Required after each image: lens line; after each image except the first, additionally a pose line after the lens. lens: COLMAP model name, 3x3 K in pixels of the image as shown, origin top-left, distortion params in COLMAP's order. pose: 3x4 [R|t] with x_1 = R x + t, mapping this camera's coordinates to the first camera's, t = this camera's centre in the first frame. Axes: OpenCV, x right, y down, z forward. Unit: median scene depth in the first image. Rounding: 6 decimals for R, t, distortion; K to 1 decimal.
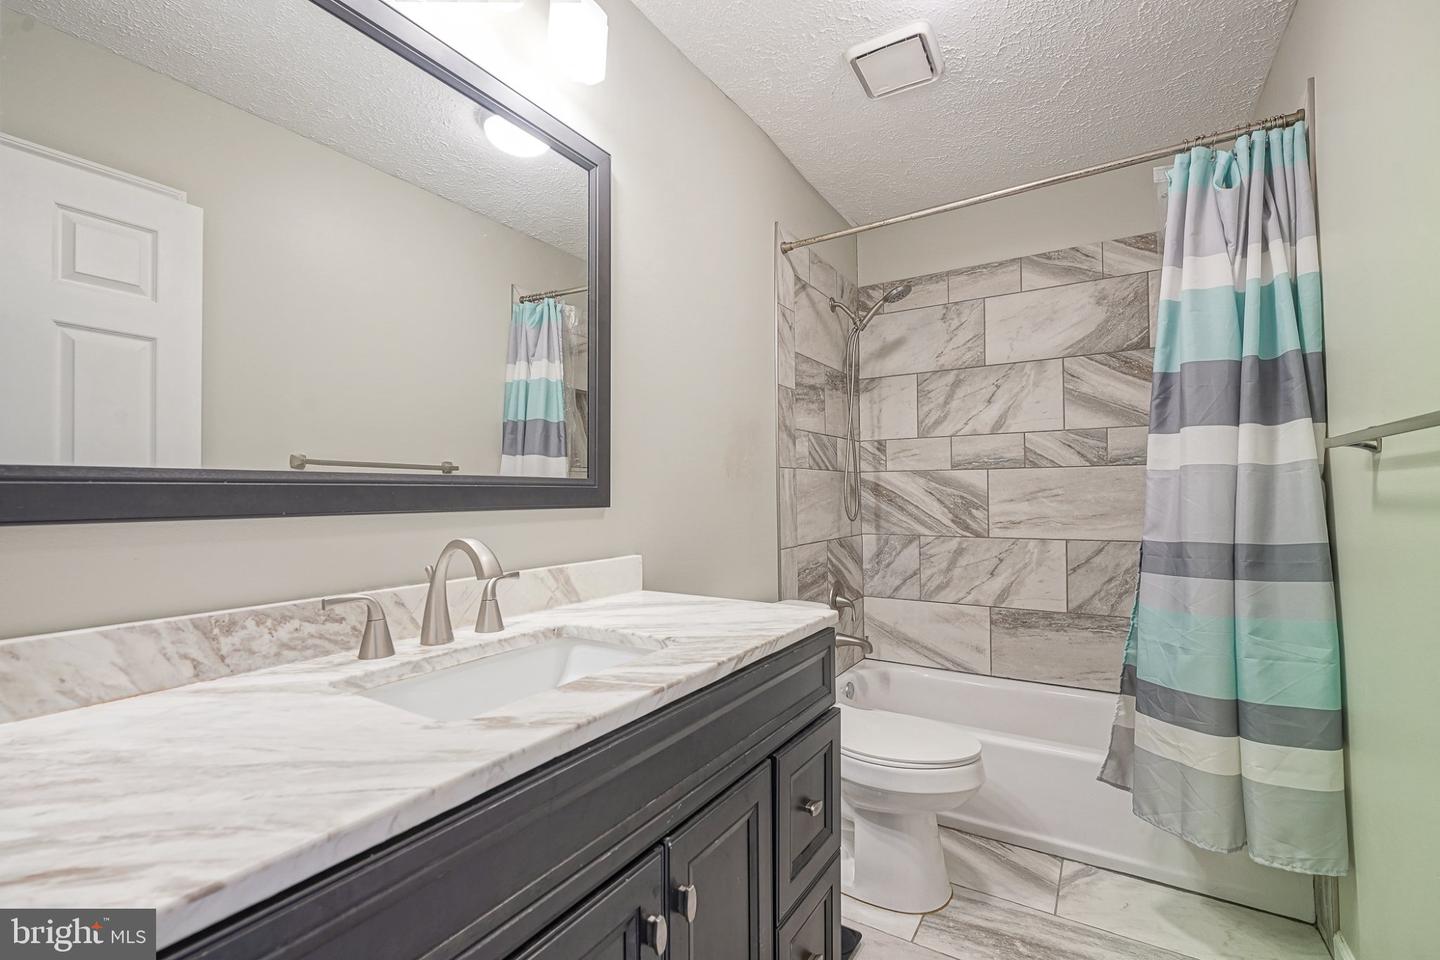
lens RADIAL K [[630.0, 0, 720.0], [0, 630.0, 480.0], [0, 0, 1]] dist [-0.002093, 0.000040]
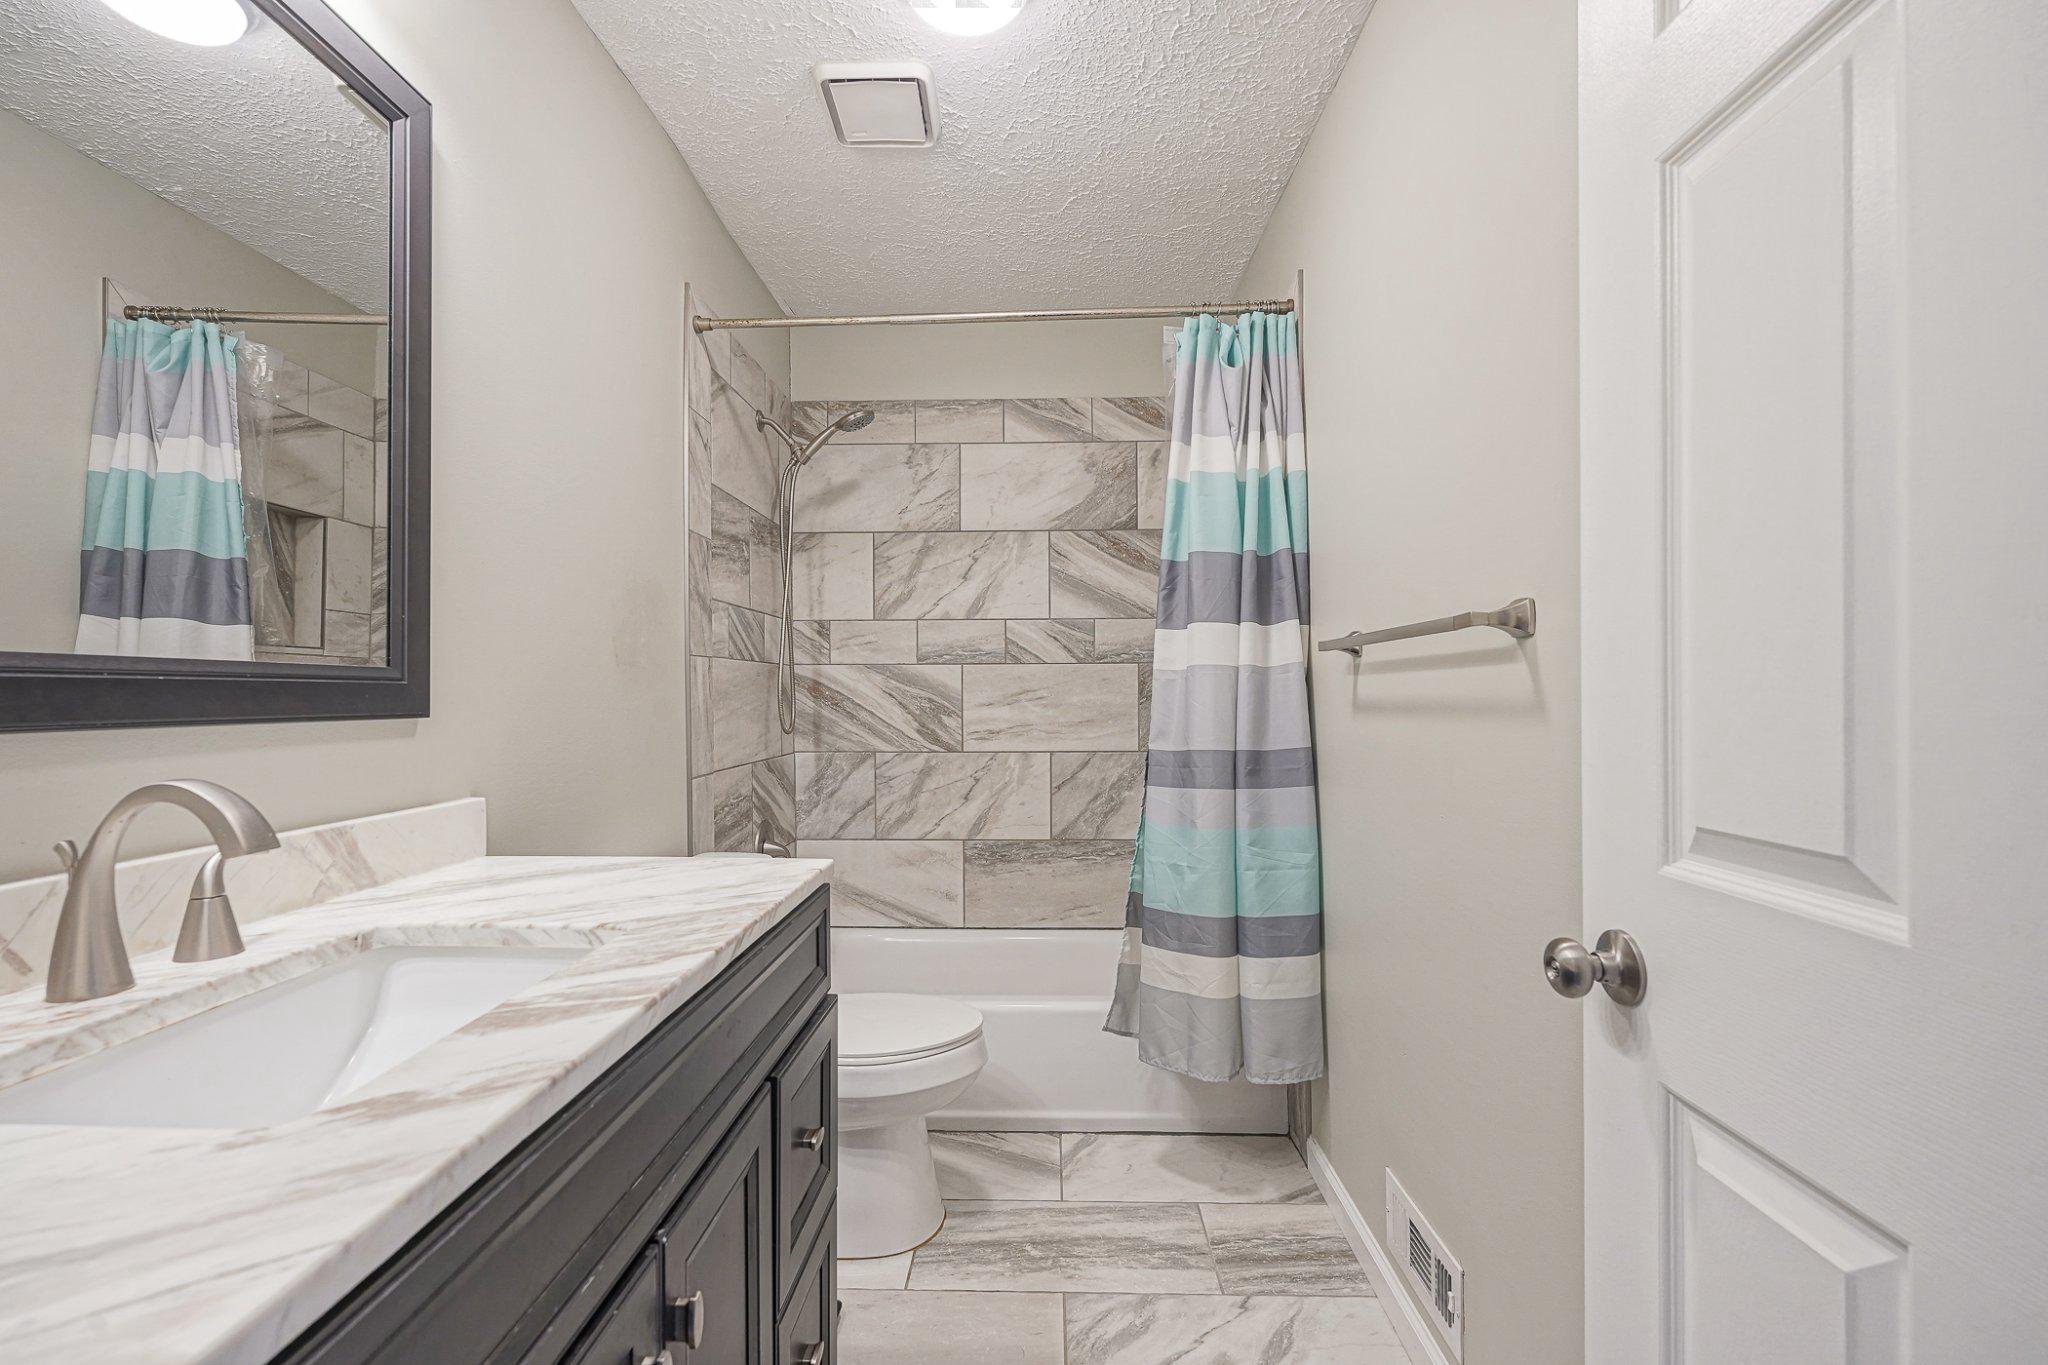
lens RADIAL K [[889.1, 0, 1024.2], [0, 889.1, 688.3], [0, 0, 1]] dist [-0.000947, -0.000139]
pose [[0.862412, 0.007322, 0.506155, -0.100262], [-0.014567, 0.999840, 0.010358, -0.000044], [-0.505998, -0.016306, 0.862381, 0.017141]]
